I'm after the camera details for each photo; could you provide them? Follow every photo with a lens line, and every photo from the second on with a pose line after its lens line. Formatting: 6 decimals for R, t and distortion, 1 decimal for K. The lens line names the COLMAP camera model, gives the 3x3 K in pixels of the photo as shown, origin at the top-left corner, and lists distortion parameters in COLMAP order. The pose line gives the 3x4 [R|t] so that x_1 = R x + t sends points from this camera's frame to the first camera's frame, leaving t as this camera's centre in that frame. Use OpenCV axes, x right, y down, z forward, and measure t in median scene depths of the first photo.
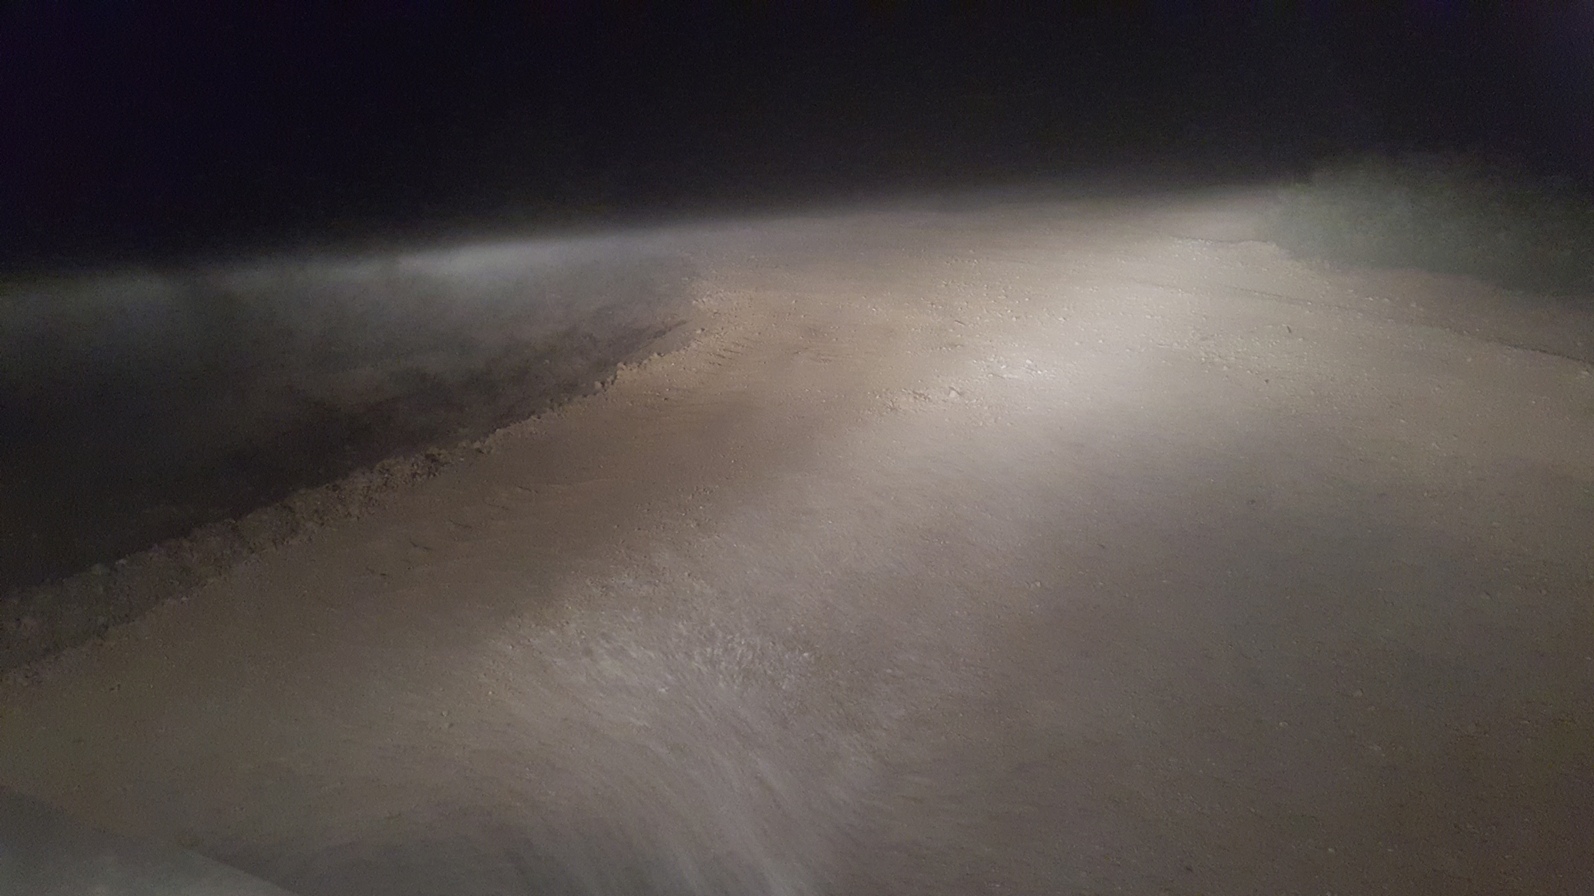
lens RADIAL K [[1171.2, 0, 792.2], [0, 1171.2, 448.2], [0, 0, 1]] dist [0.005561, -0.019562]
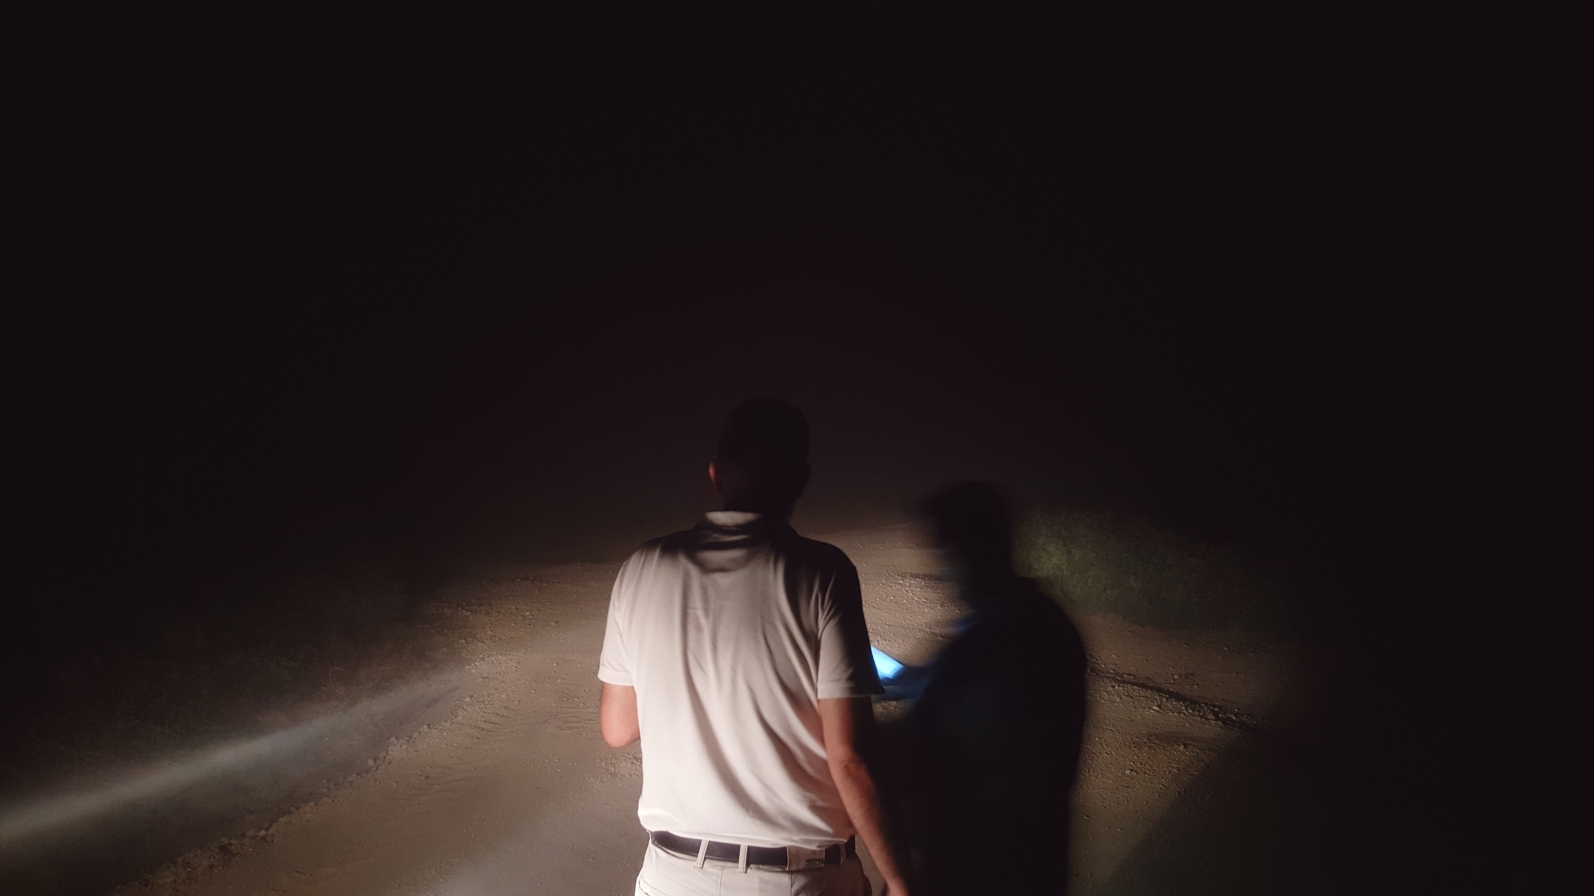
lens RADIAL K [[1171.2, 0, 797.9], [0, 1171.2, 444.1], [0, 0, 1]] dist [0.005561, -0.019562]
pose [[0.984984, -0.017568, 0.171752, 0.066265], [0.062044, 0.964372, -0.257173, -0.036299], [-0.161115, 0.263967, 0.950980, -0.299405]]
